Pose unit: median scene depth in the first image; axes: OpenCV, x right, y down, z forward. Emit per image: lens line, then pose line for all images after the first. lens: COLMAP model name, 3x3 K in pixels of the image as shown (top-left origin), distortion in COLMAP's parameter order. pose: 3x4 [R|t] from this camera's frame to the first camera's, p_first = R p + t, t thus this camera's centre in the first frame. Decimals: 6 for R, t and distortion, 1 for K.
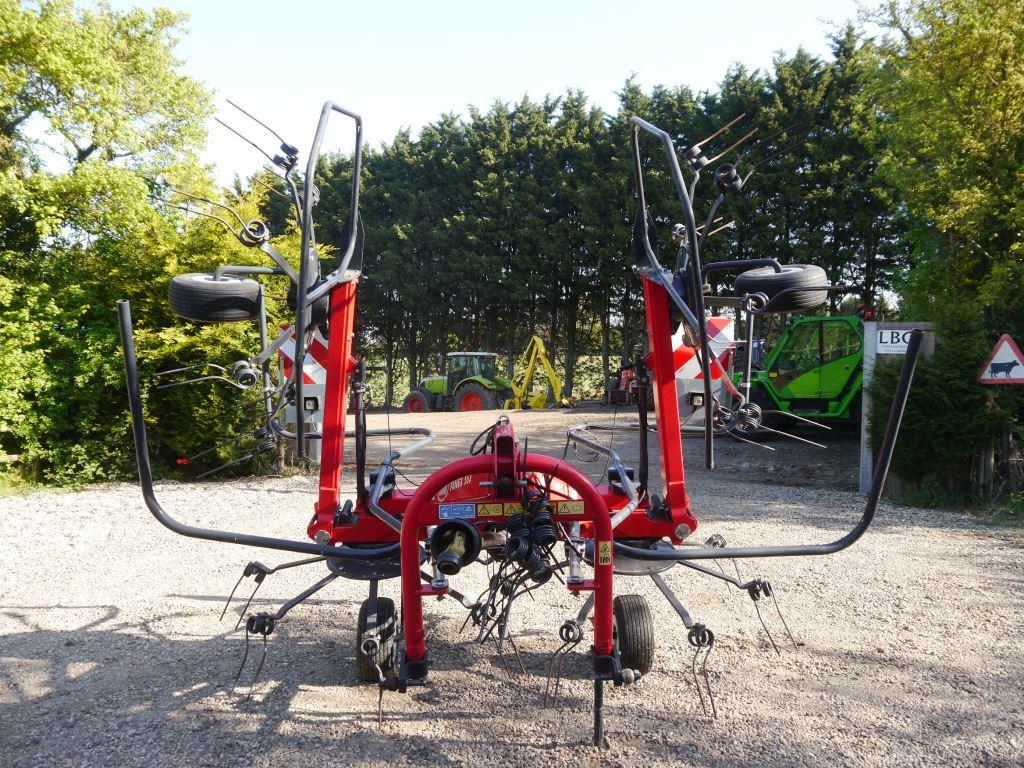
lens RADIAL K [[827.7, 0, 512.0], [0, 827.7, 384.0], [0, 0, 1]] dist [-0.000563, 0.175360]
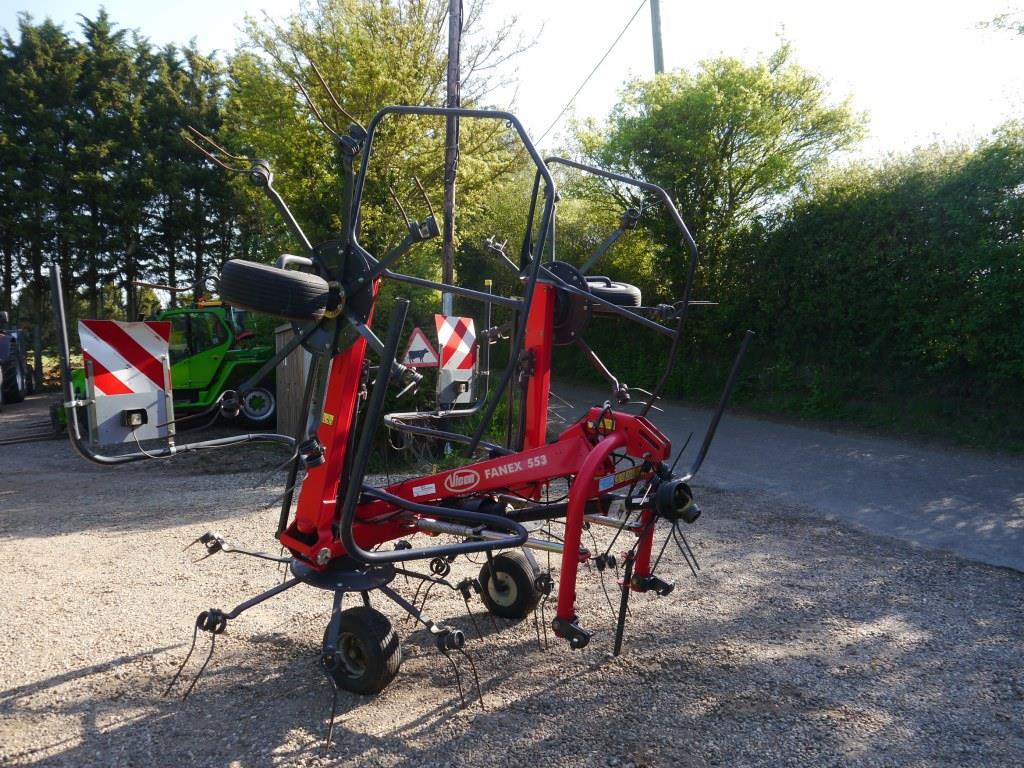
lens RADIAL K [[840.1, 0, 512.0], [0, 840.1, 384.0], [0, 0, 1]] dist [0.001044, -0.044513]
pose [[0.625167, -0.051065, 0.778819, -0.178648], [0.040925, 0.998629, 0.032626, -0.005768], [-0.779417, 0.011477, 0.626400, 0.055227]]
